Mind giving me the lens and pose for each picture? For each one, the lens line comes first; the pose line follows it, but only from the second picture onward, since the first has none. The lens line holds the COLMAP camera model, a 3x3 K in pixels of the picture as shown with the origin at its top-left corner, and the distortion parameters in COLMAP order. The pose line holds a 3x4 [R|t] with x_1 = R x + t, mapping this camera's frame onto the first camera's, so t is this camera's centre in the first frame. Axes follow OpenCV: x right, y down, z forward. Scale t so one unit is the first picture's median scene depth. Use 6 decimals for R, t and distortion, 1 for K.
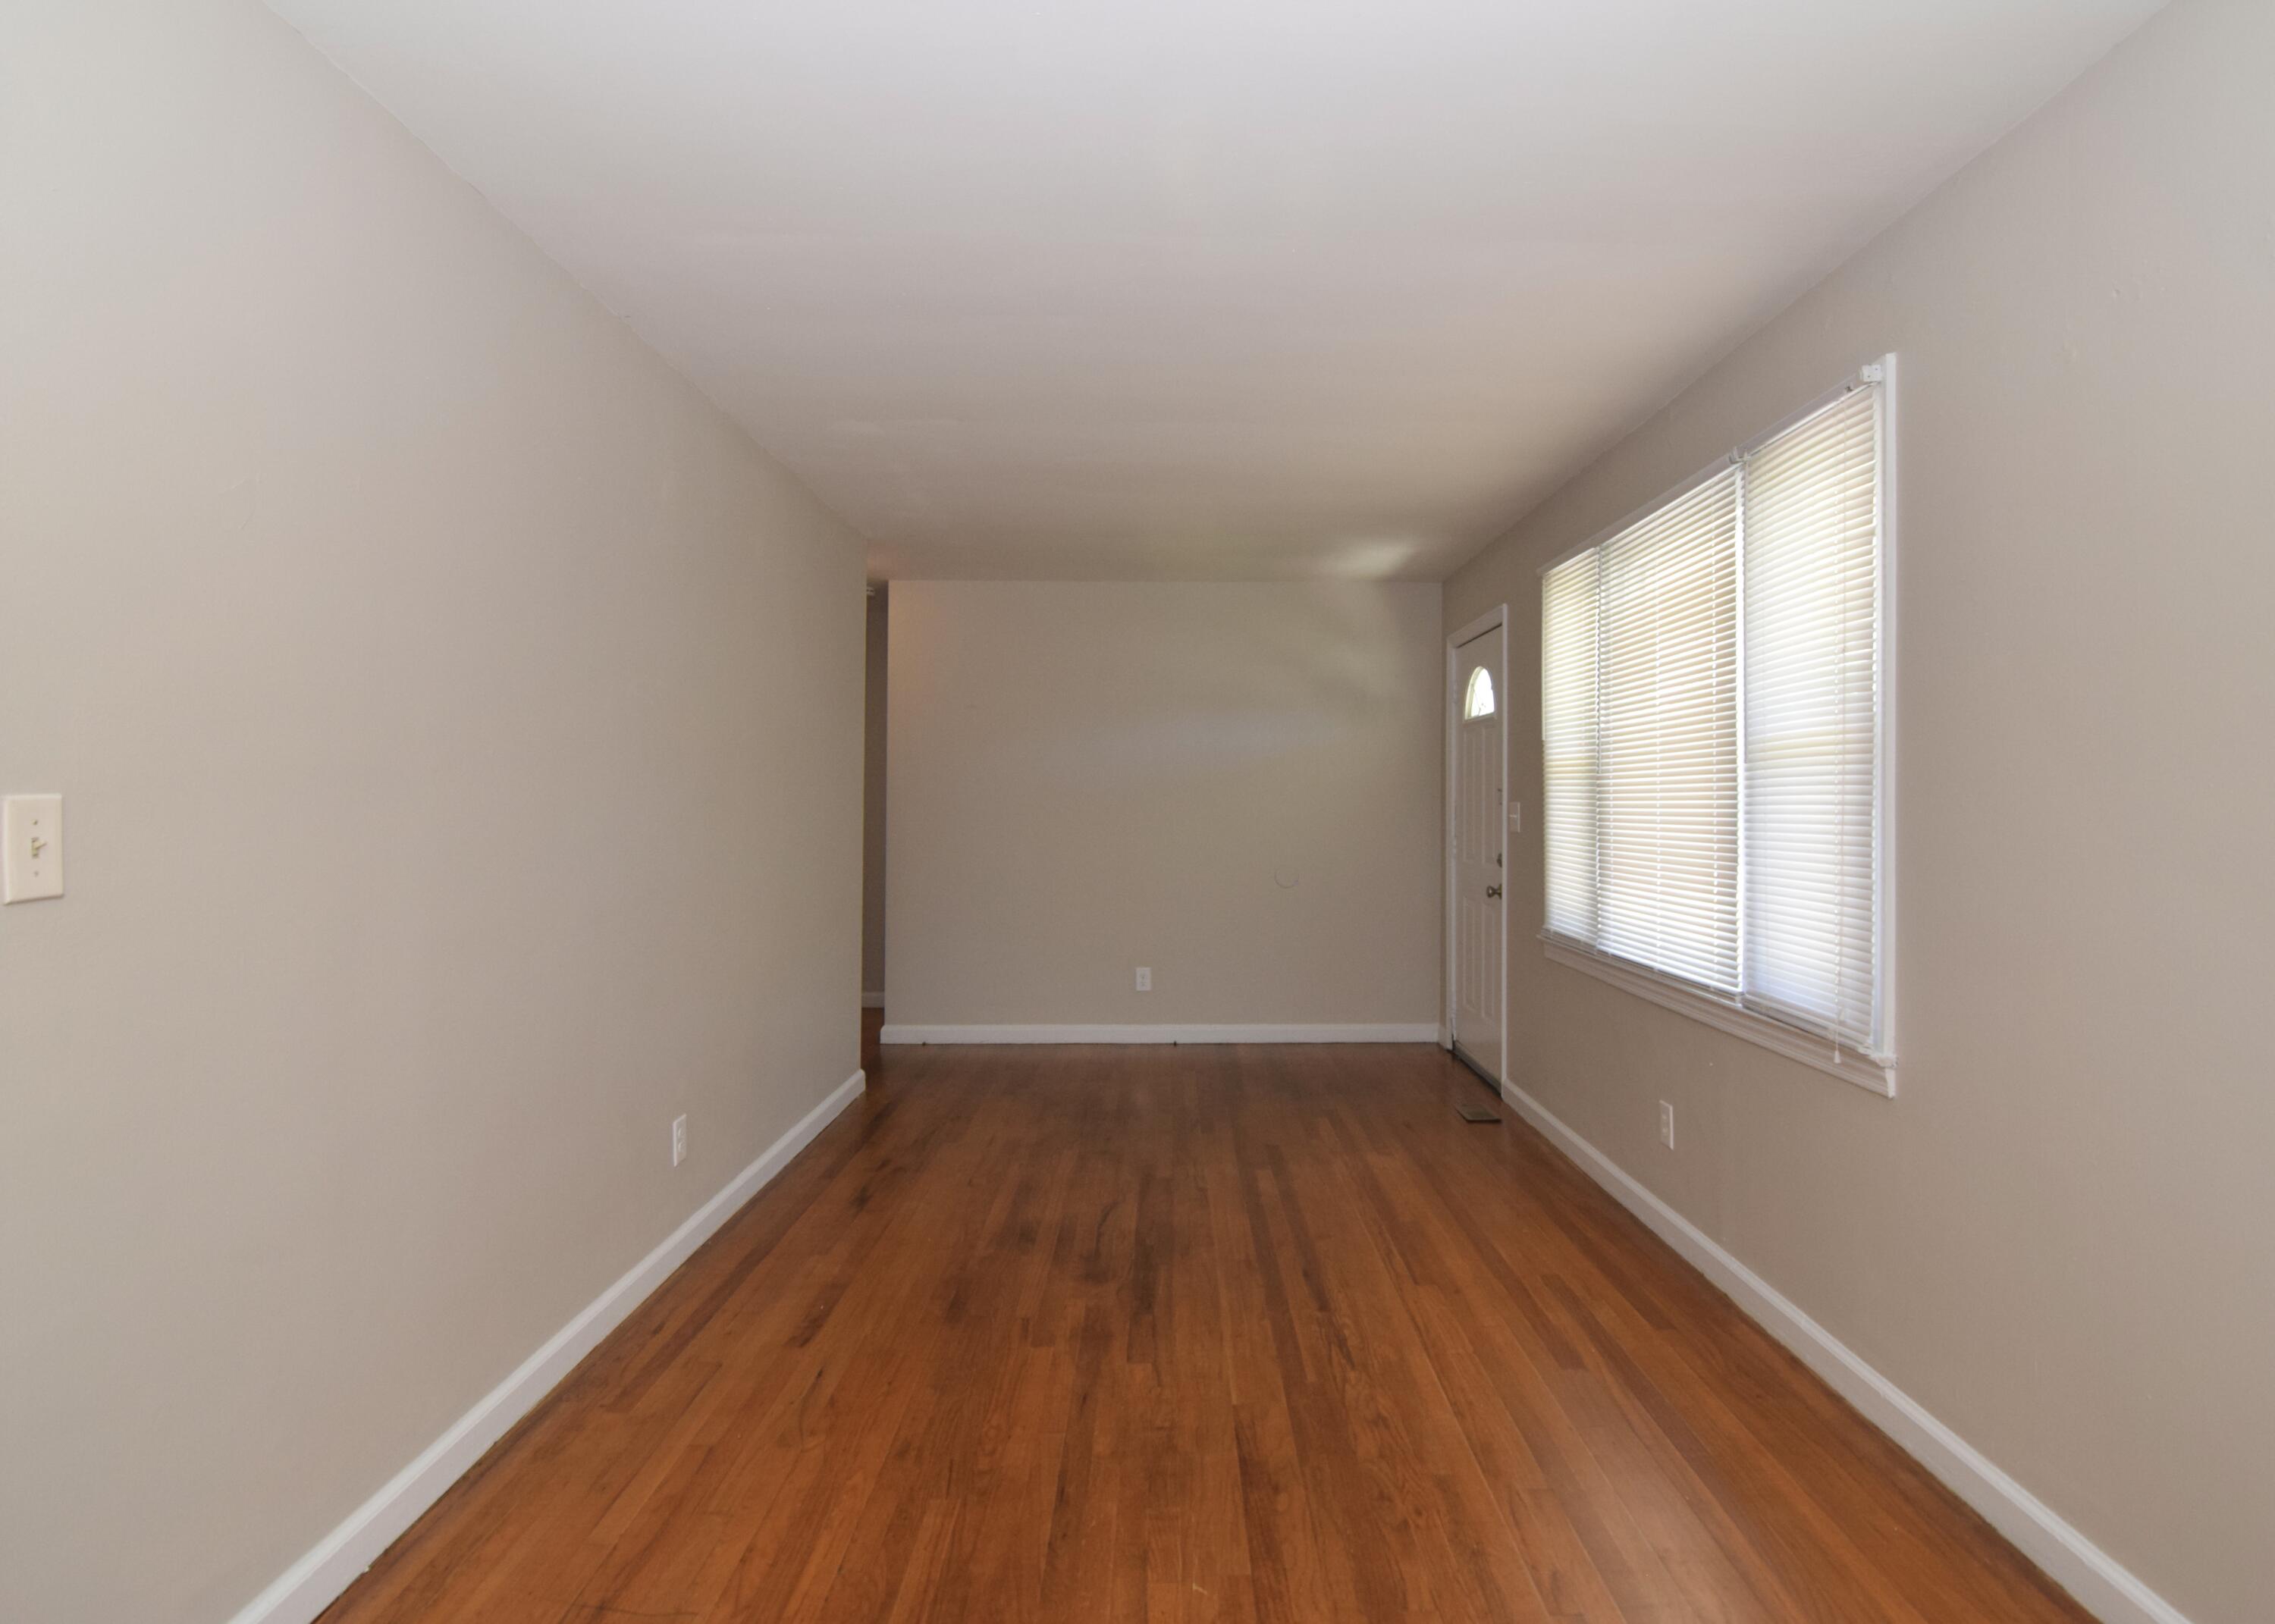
lens RADIAL K [[1129.9, 0, 1136.6], [0, 1129.9, 803.5], [0, 0, 1]] dist [-0.000059, 0.000047]
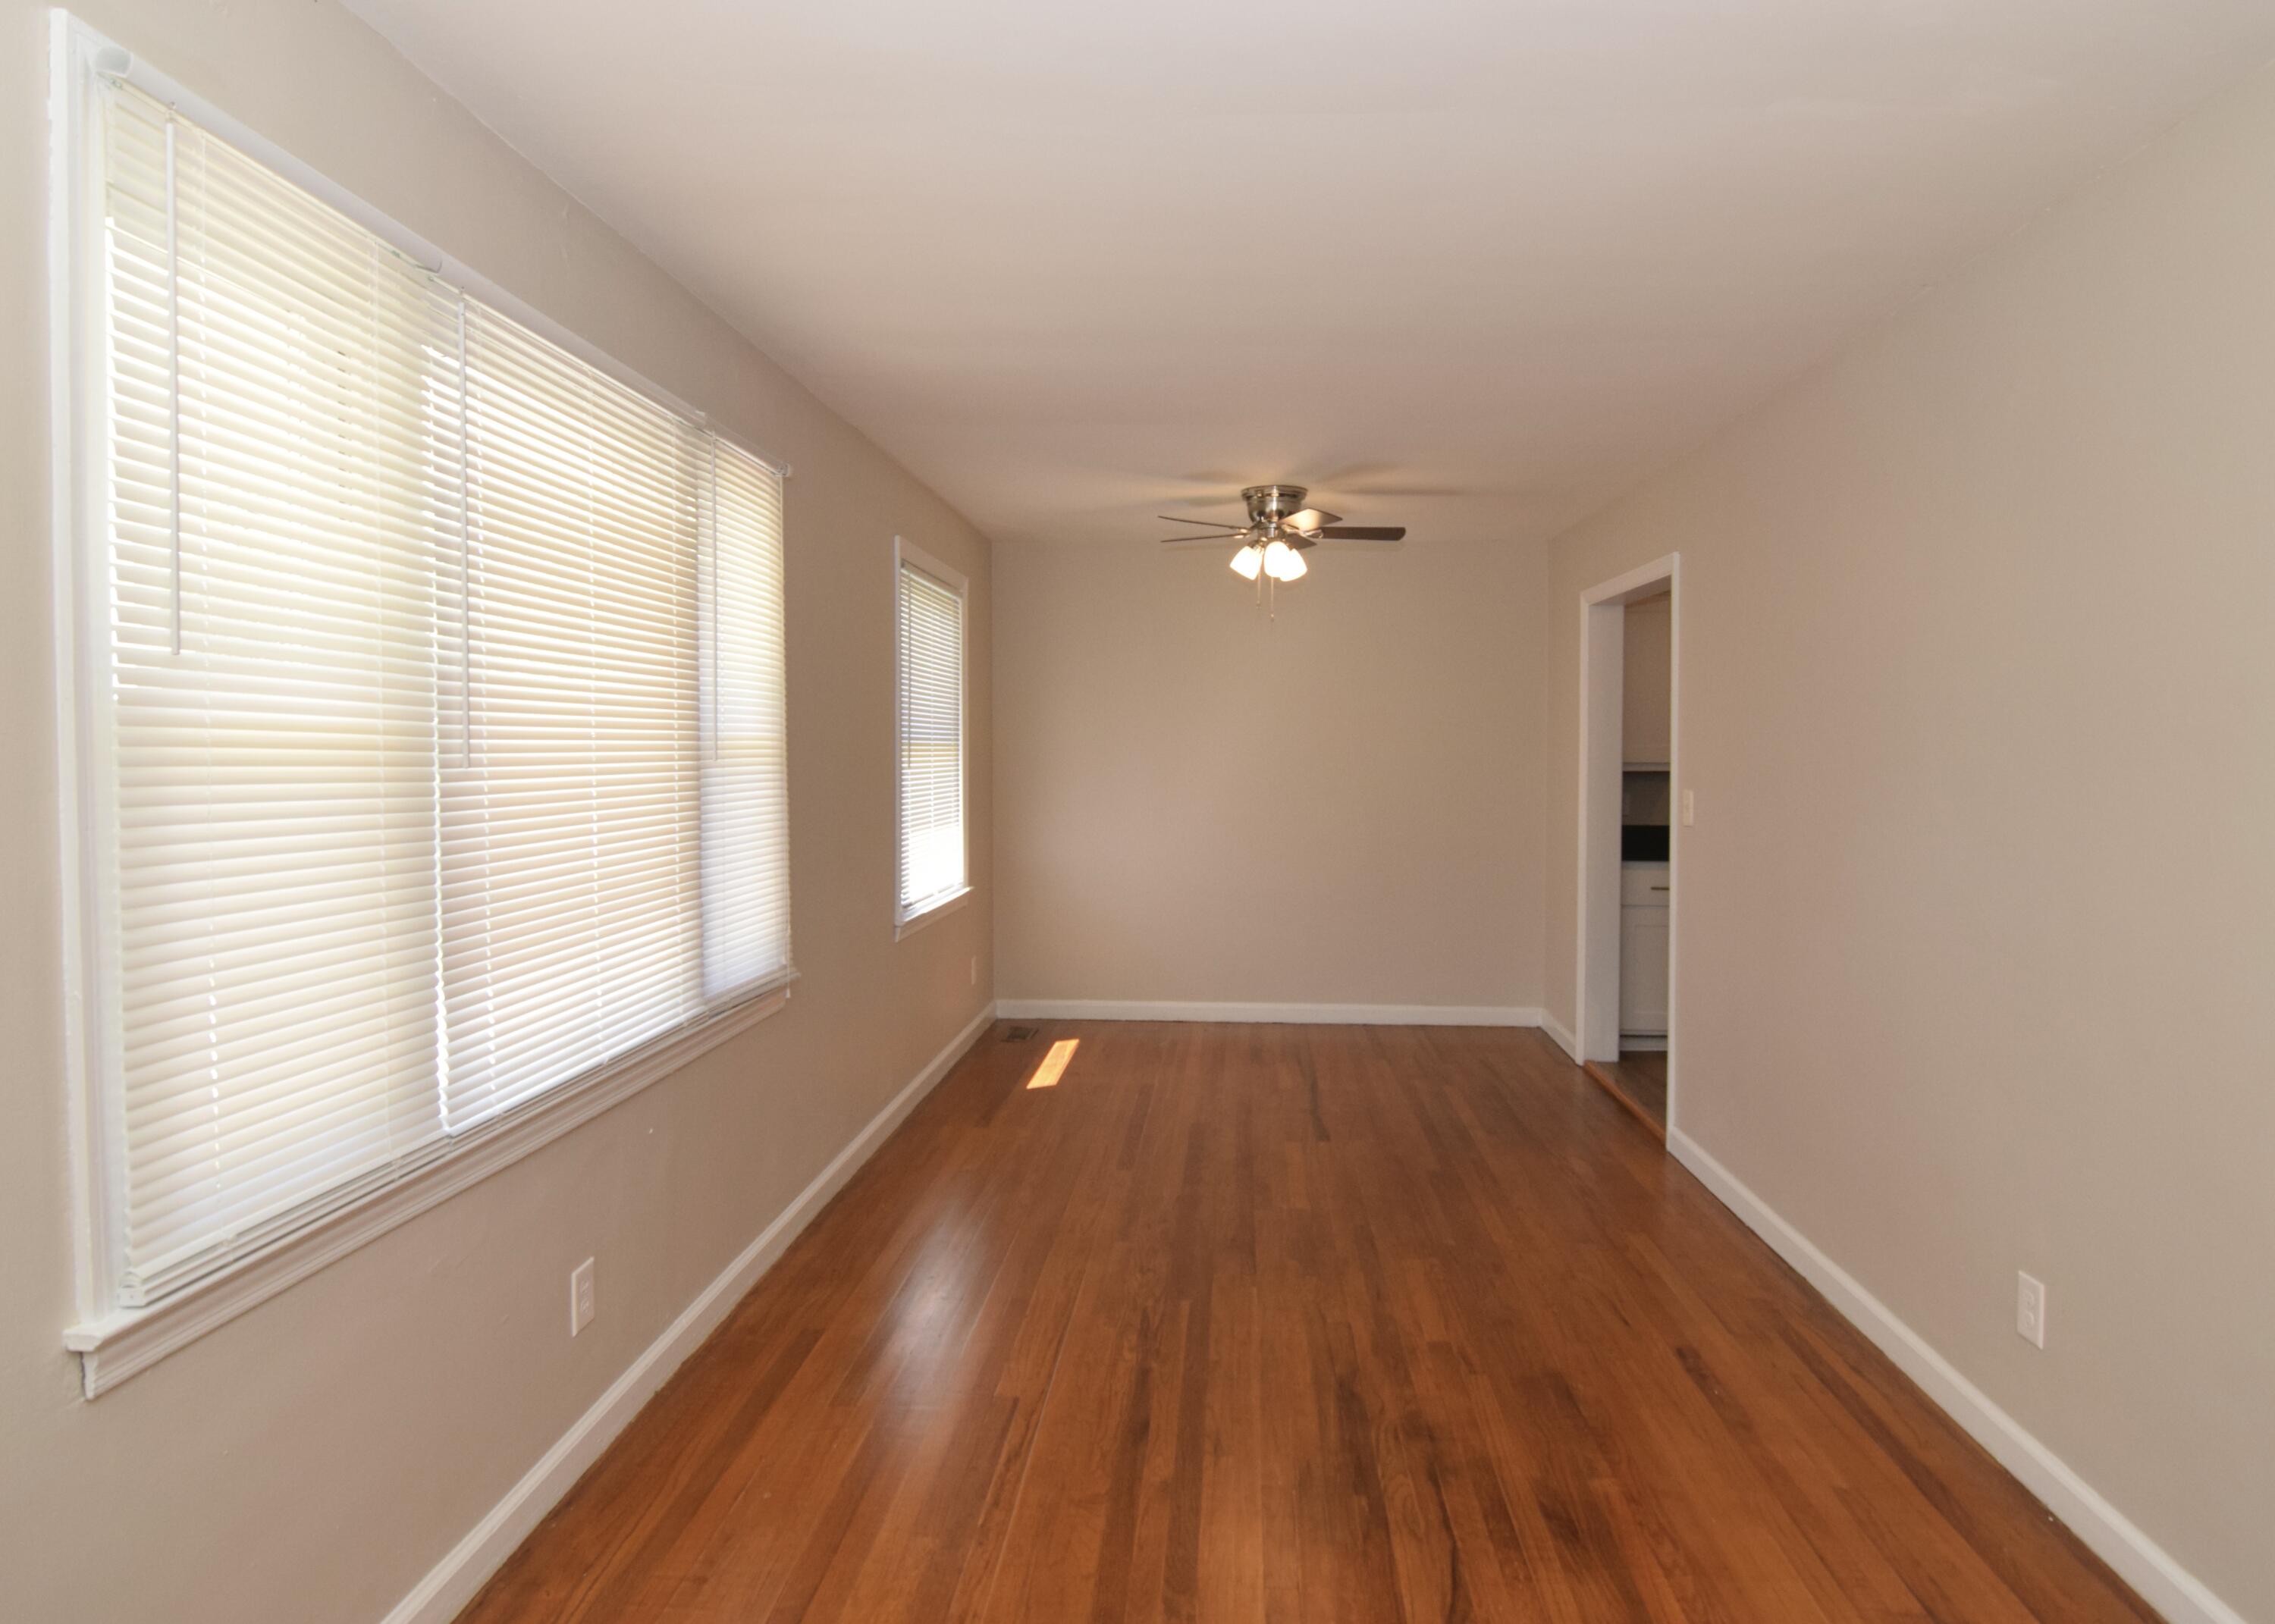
lens RADIAL K [[1129.9, 0, 1141.2], [0, 1129.9, 803.5], [0, 0, 1]] dist [-0.000059, 0.000047]
pose [[-0.997697, -0.014632, 0.066224, 0.115635], [-0.011258, 0.998633, 0.051044, -0.050759], [-0.066880, 0.050181, -0.996498, 1.872615]]
